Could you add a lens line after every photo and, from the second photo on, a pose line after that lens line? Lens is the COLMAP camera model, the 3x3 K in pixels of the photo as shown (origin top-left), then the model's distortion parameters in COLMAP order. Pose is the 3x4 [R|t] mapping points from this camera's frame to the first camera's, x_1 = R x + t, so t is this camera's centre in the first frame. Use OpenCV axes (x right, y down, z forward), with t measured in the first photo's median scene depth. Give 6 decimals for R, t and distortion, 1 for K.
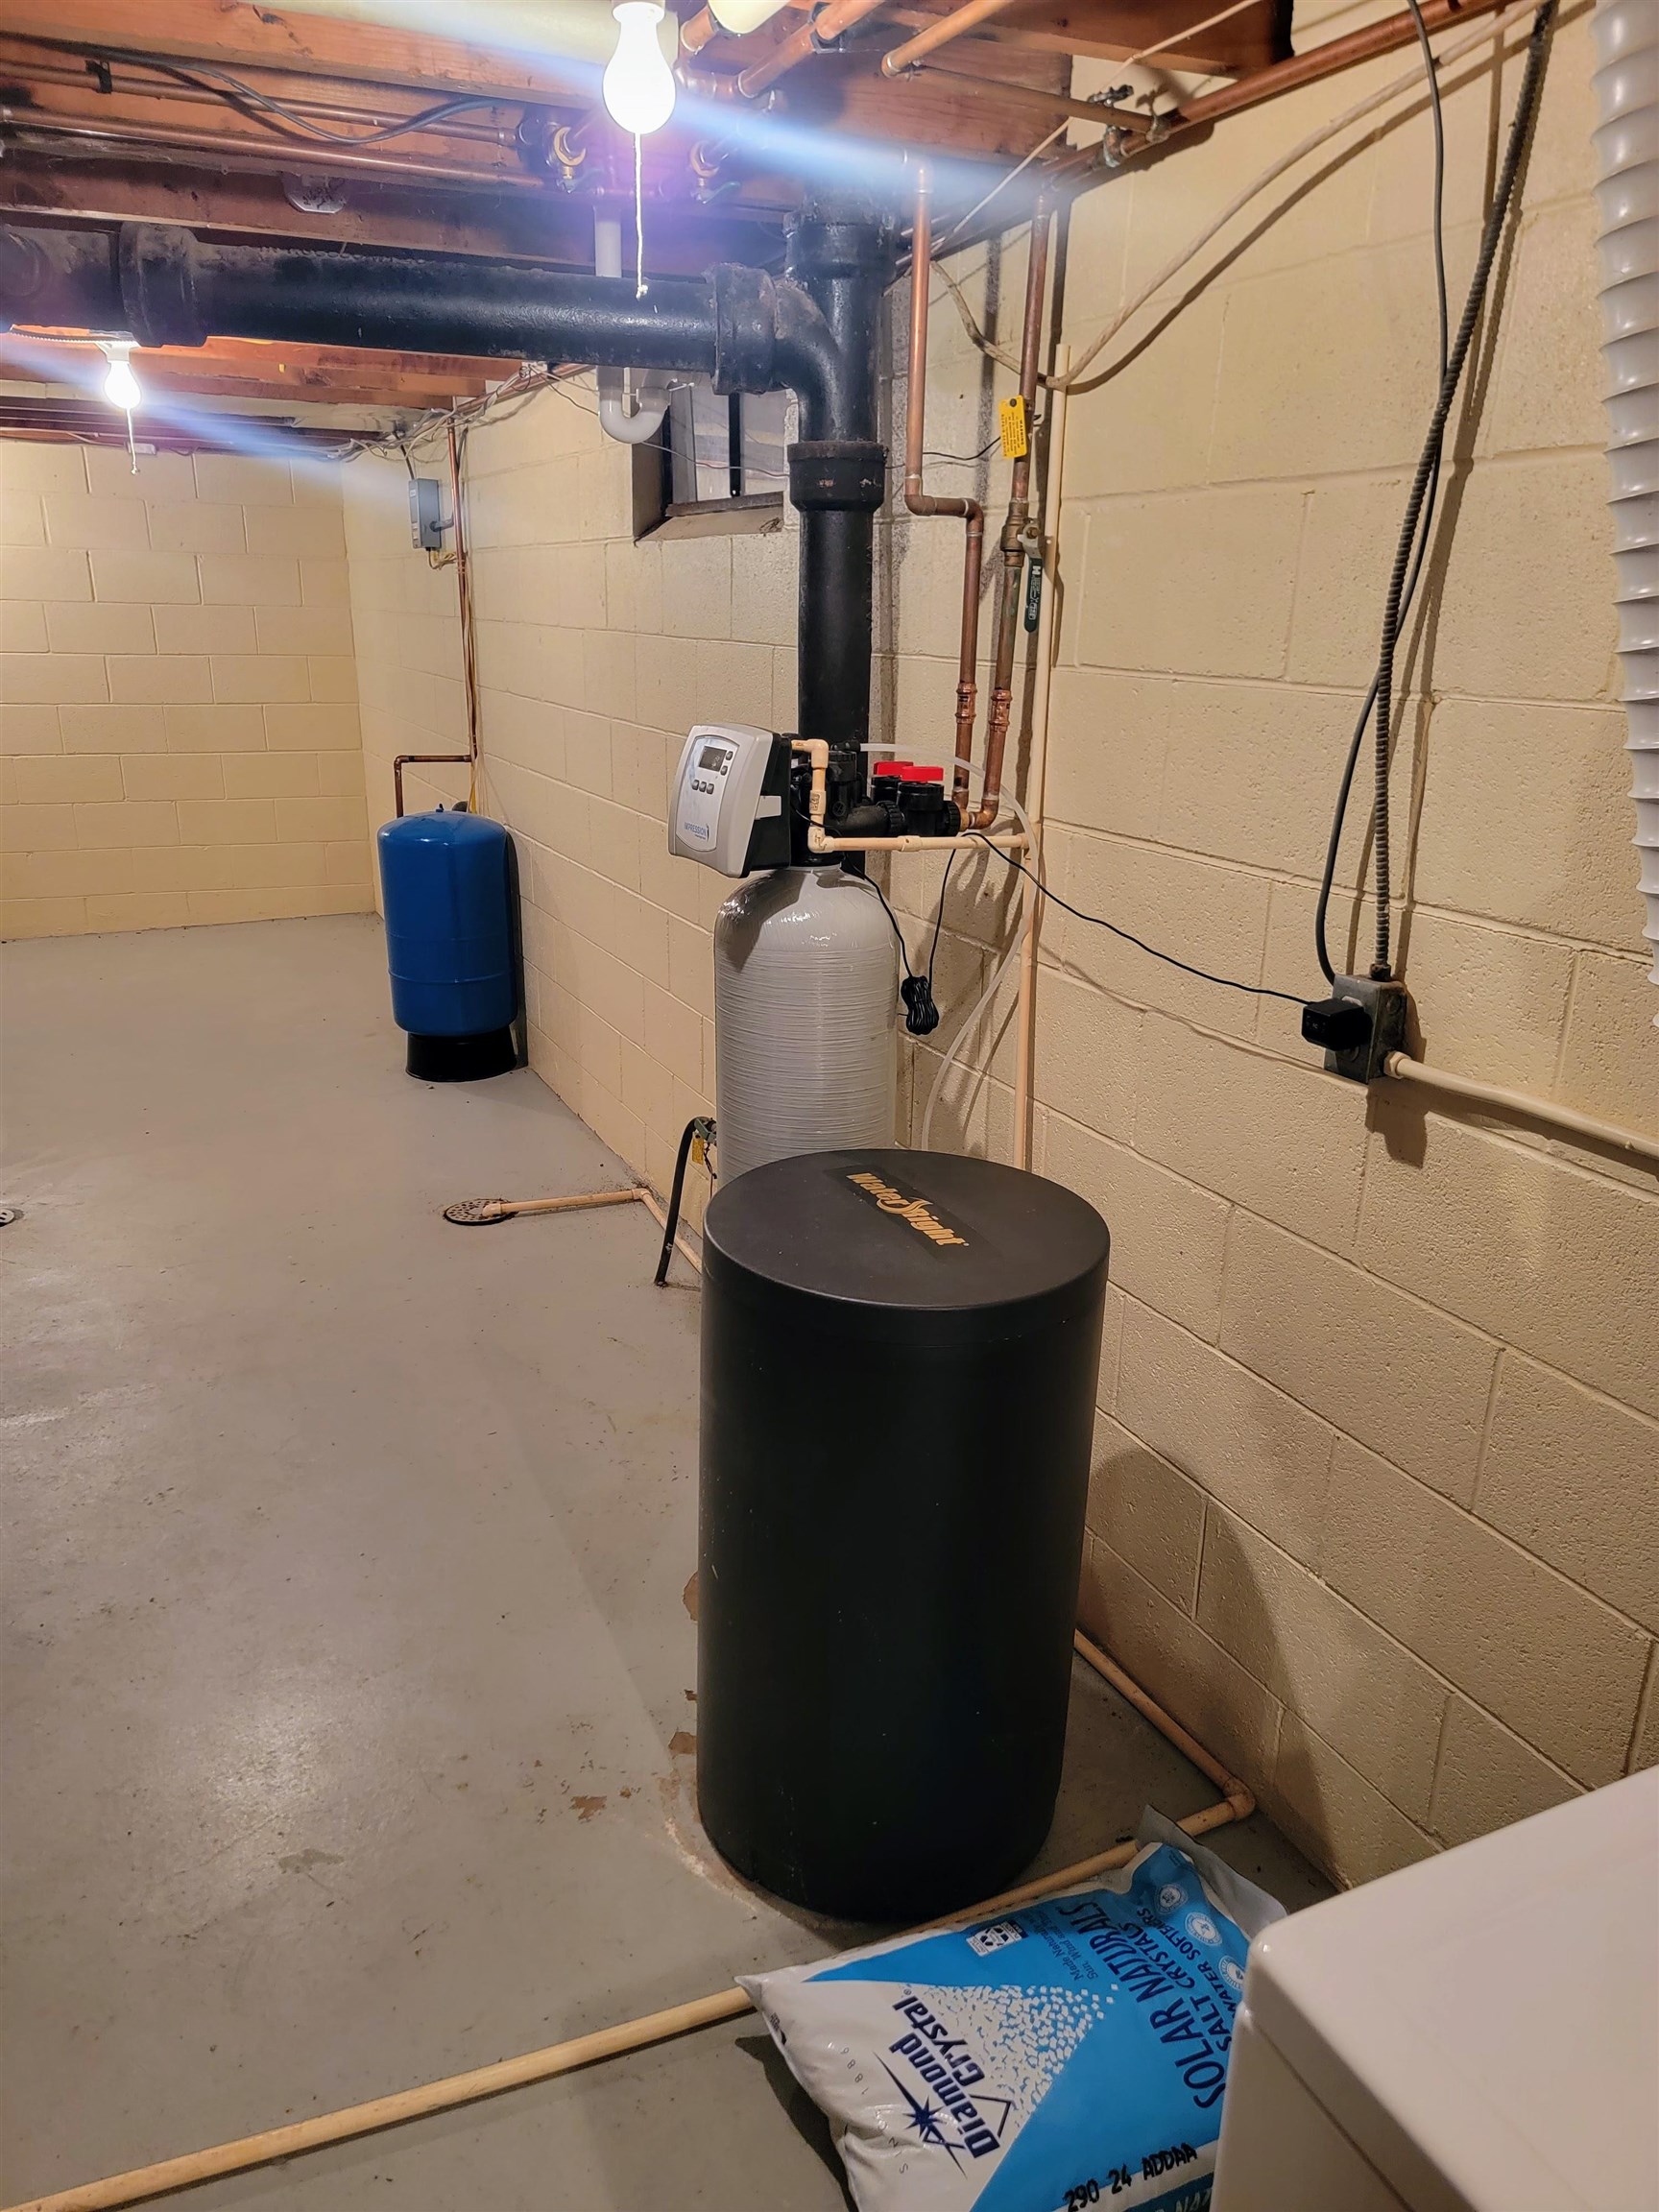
lens RADIAL K [[1517.2, 0, 814.2], [0, 1517.2, 1087.0], [0, 0, 1]] dist [0.079829, -0.065922]
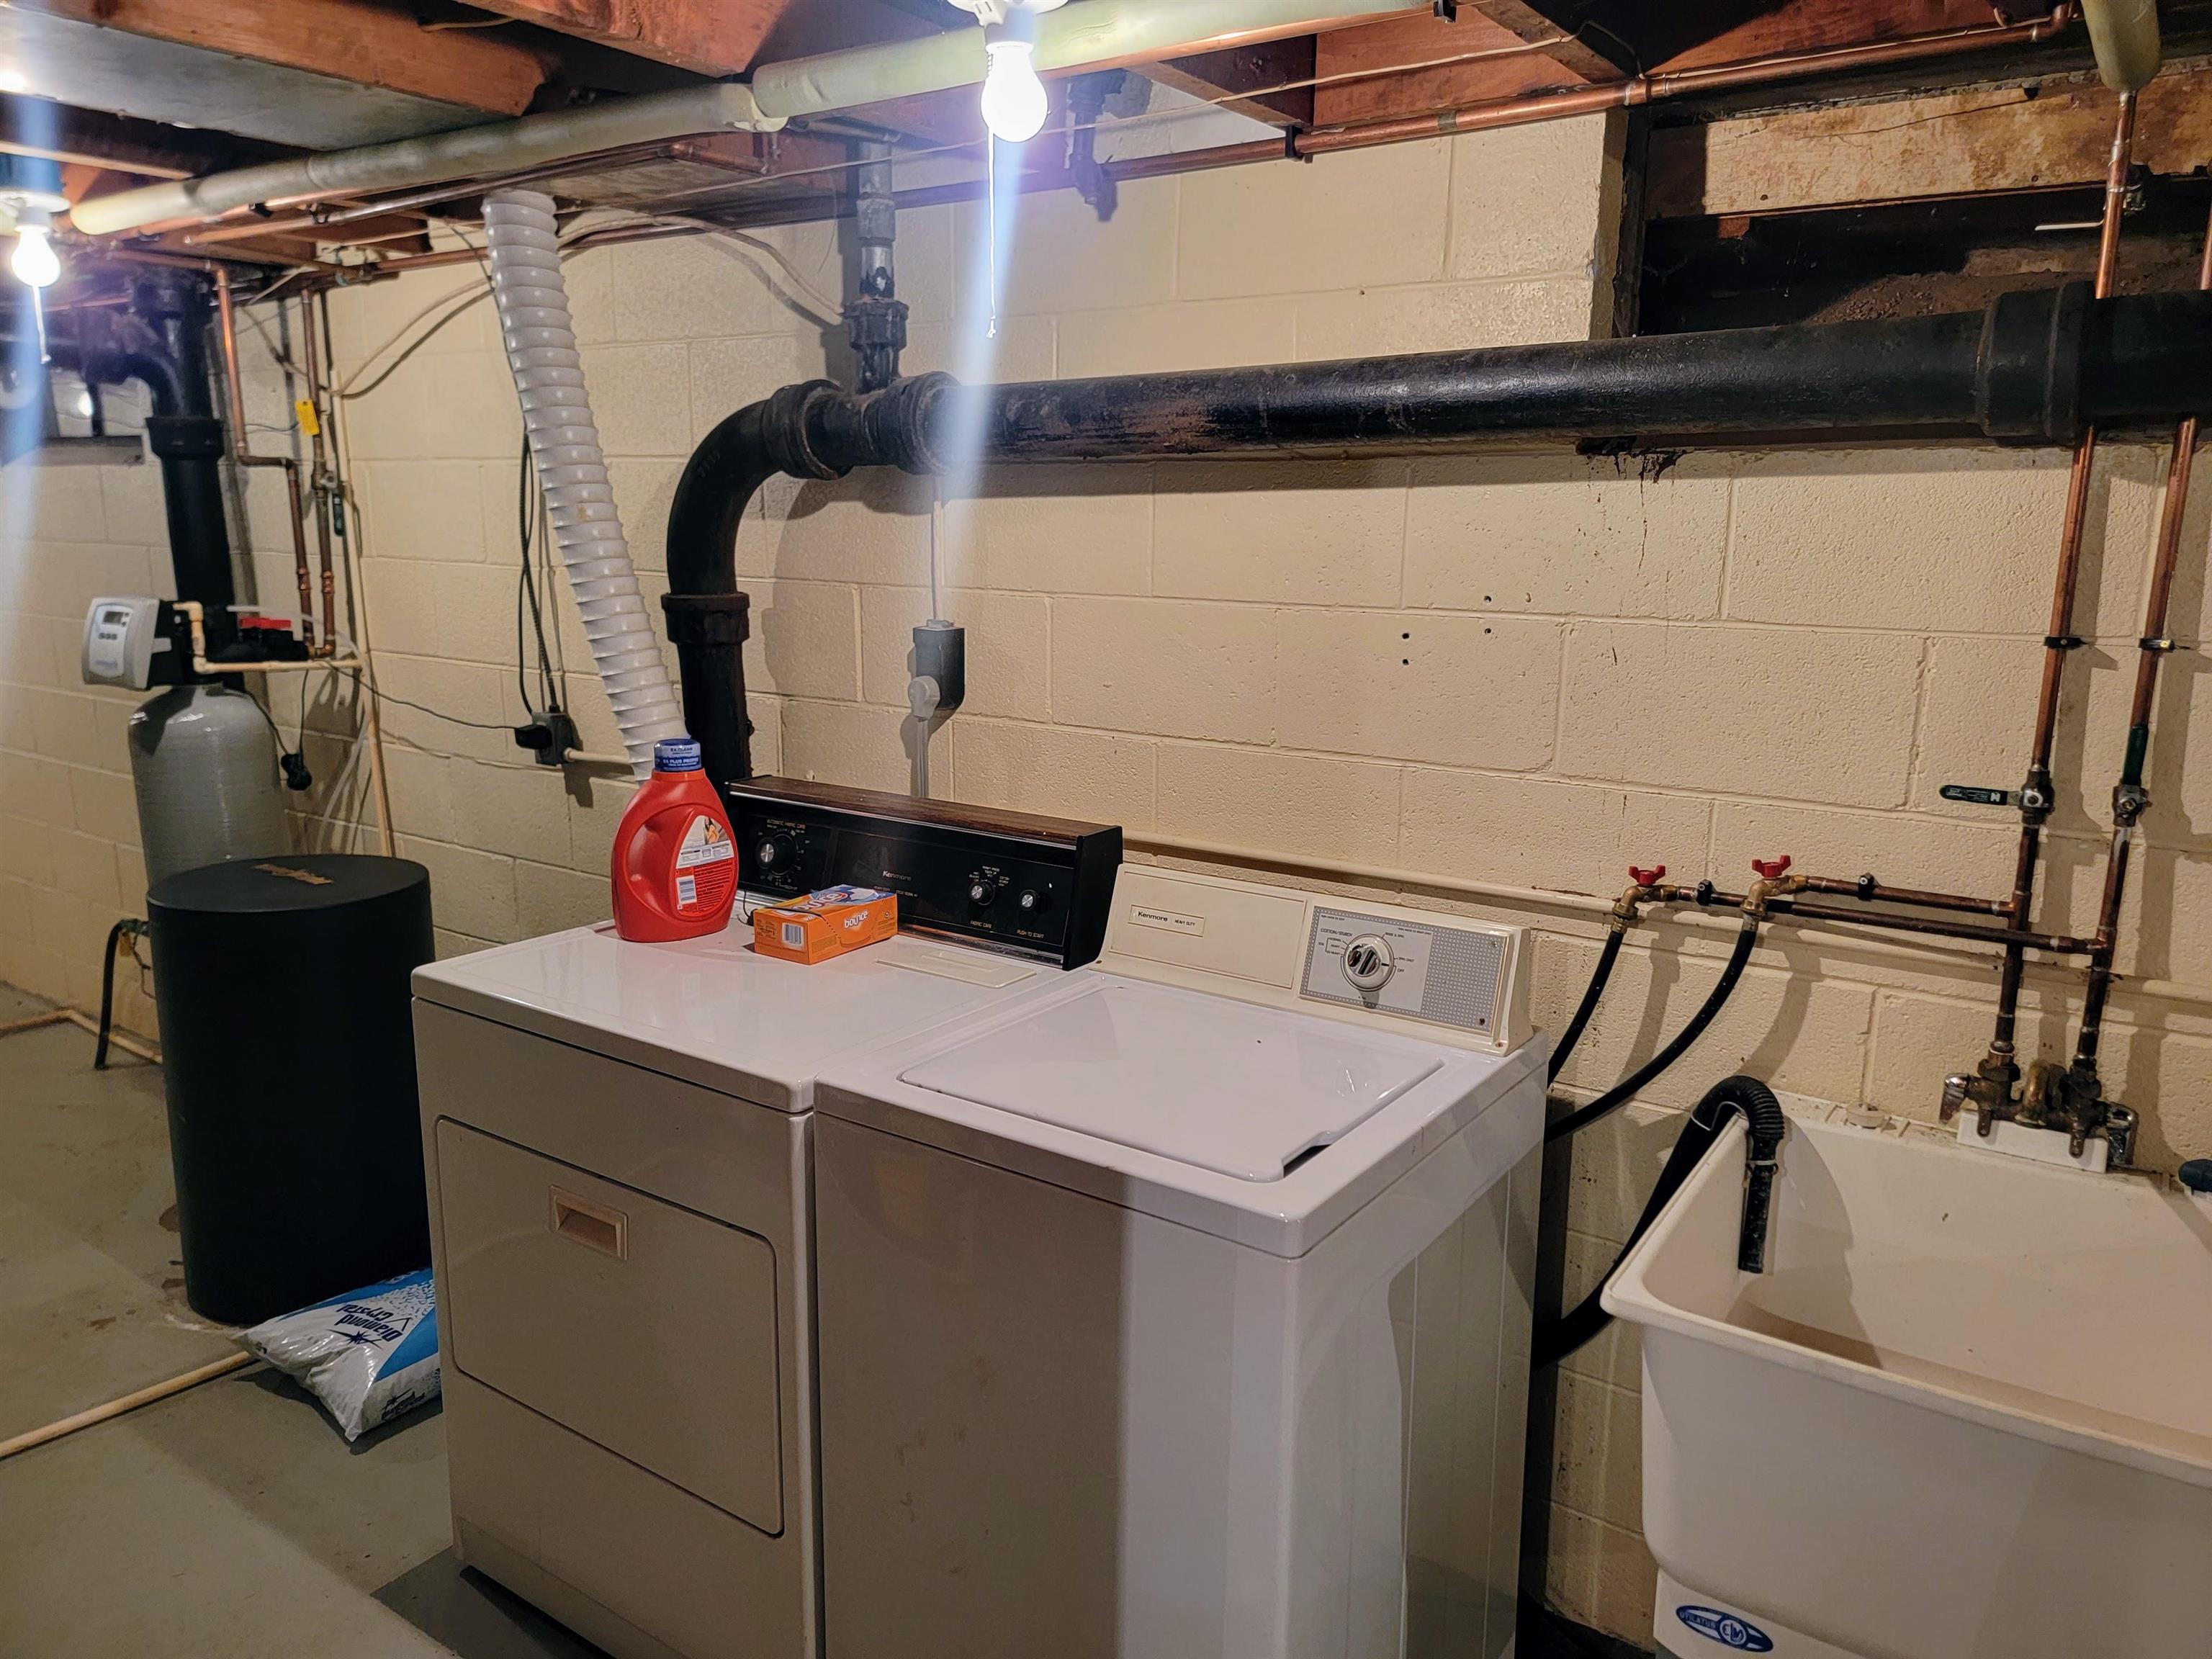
lens RADIAL K [[1521.6, 0, 1157.0], [0, 1521.6, 838.5], [0, 0, 1]] dist [0.076785, -0.066204]
pose [[0.853183, -0.111926, 0.509462, 0.007032], [0.157560, 0.986383, -0.047159, 0.224705], [-0.497246, 0.120506, 0.859200, -0.775746]]
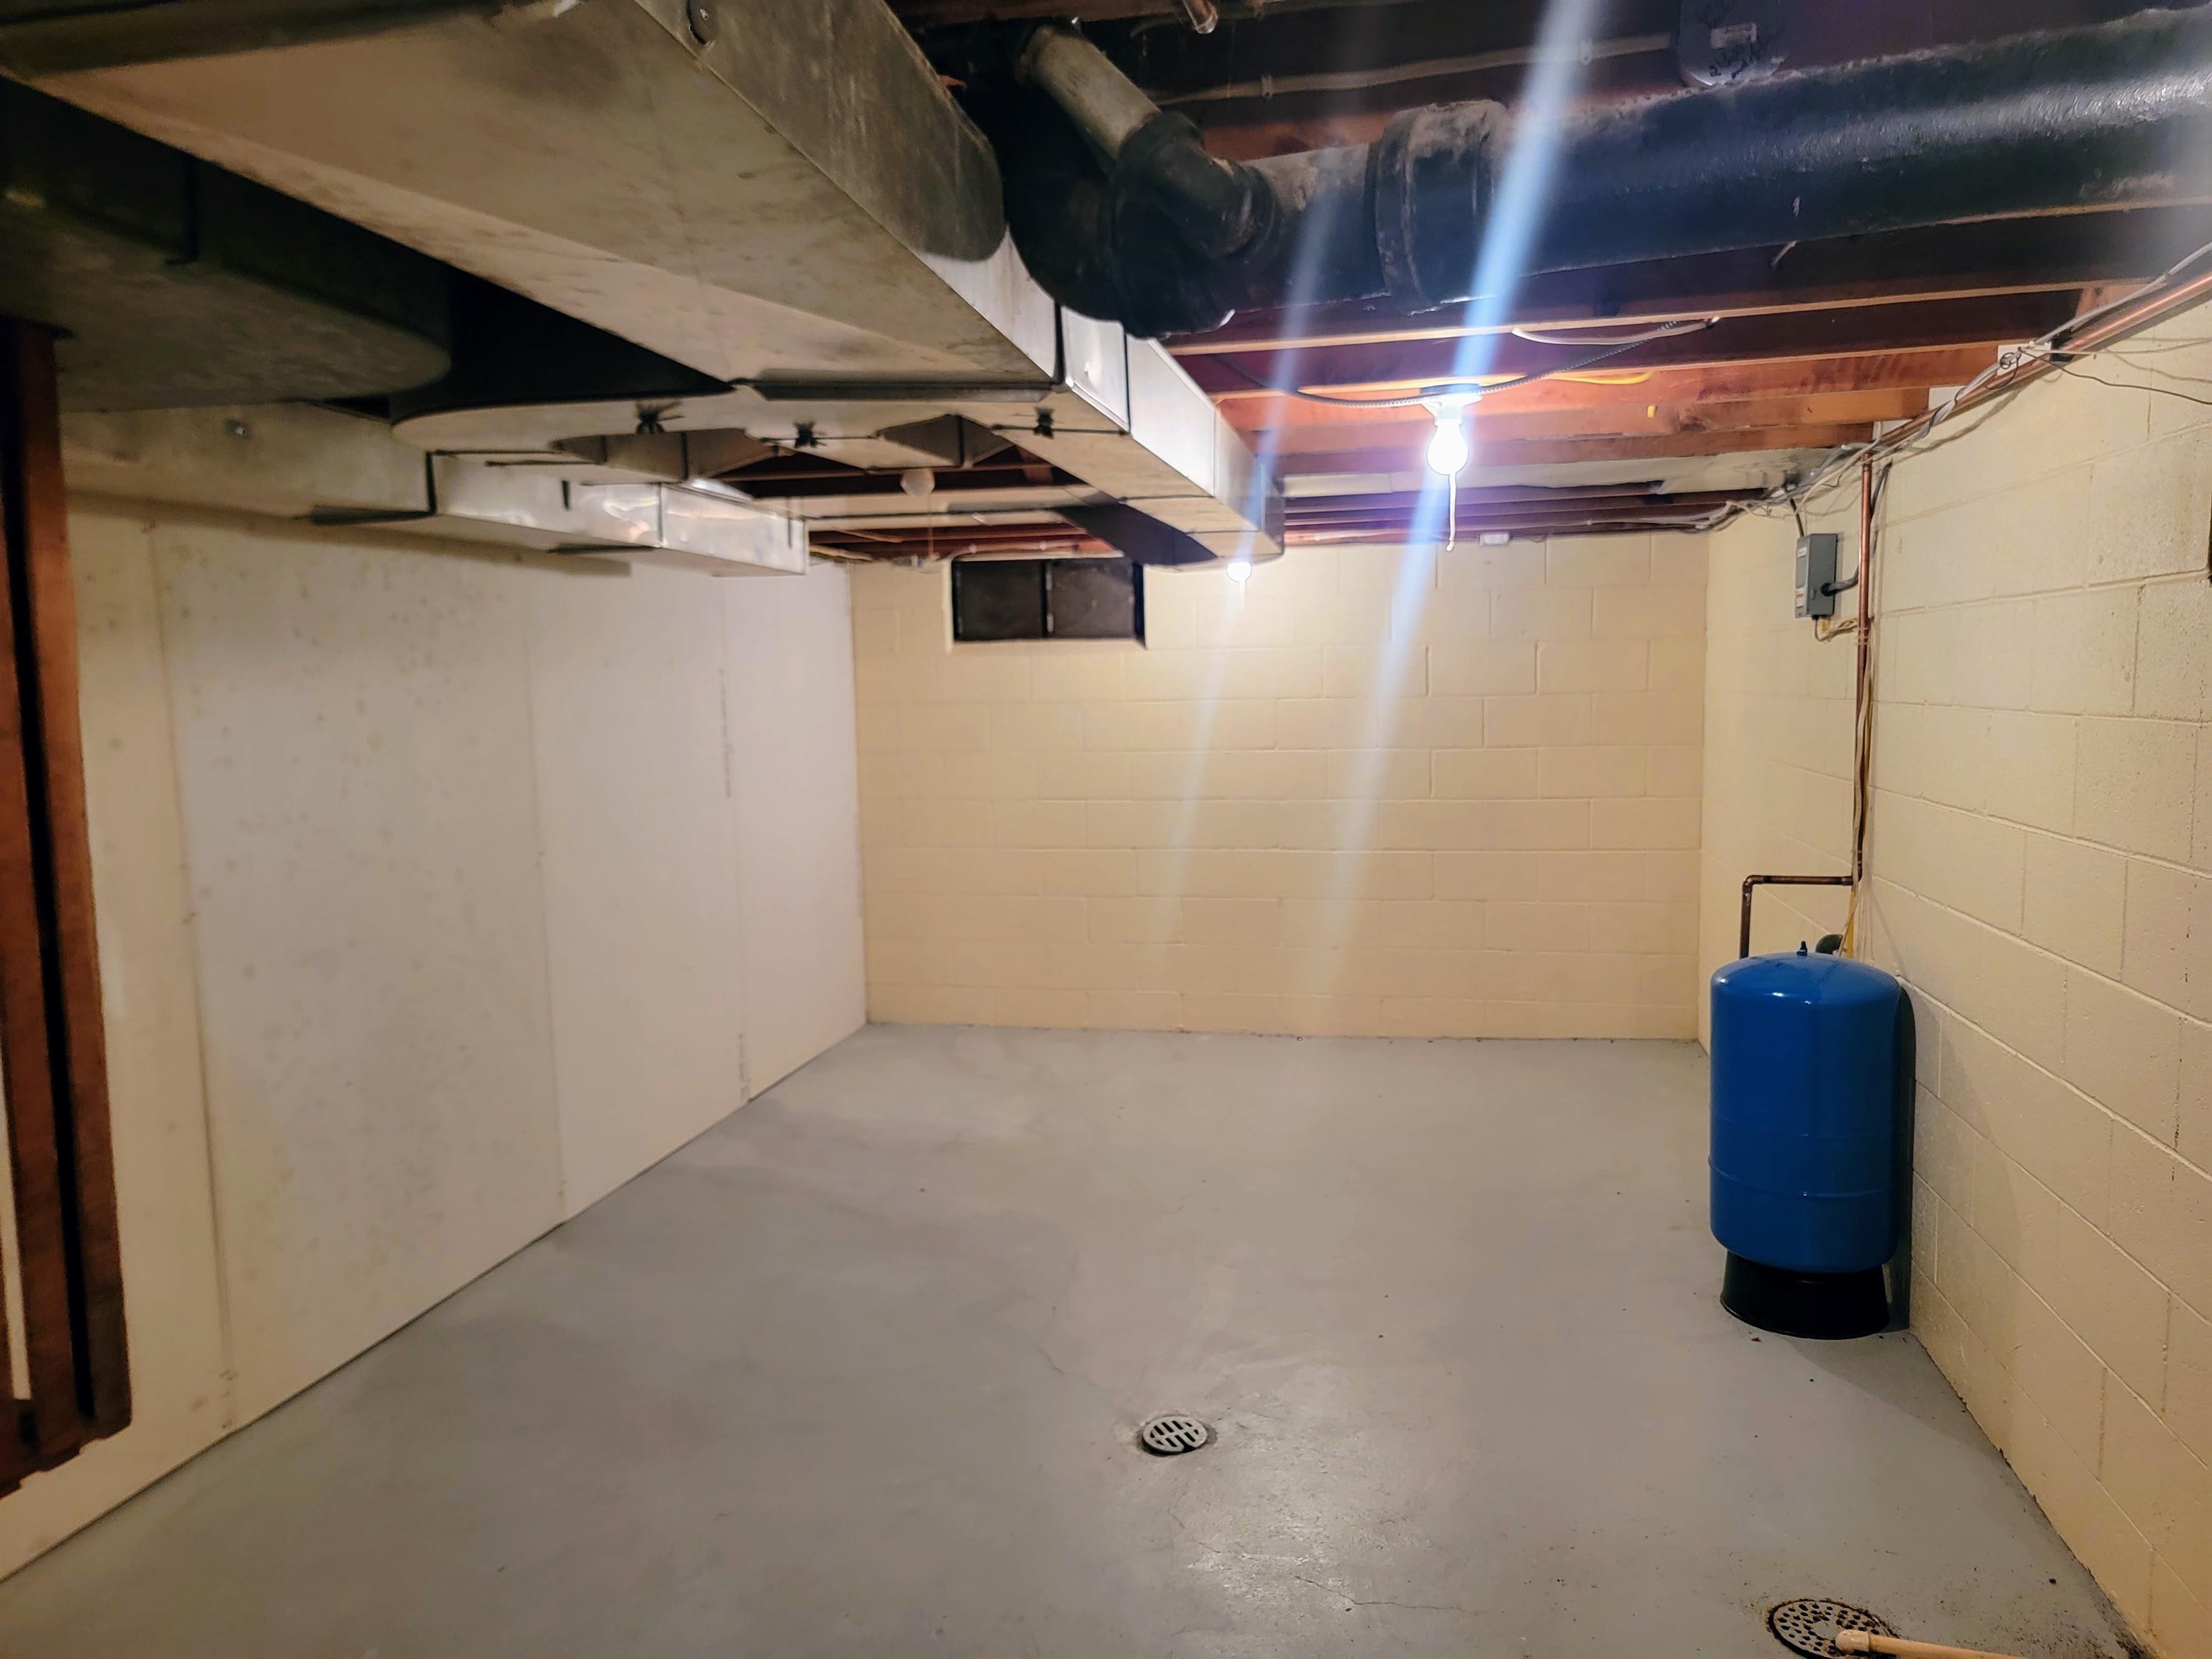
lens RADIAL K [[1517.2, 0, 1127.0], [0, 1517.2, 842.2], [0, 0, 1]] dist [0.079829, -0.065922]
pose [[0.803271, 0.033406, -0.594676, -0.151915], [-0.151050, 0.977211, -0.149139, -0.163552], [0.576142, 0.209625, 0.790011, 0.486700]]
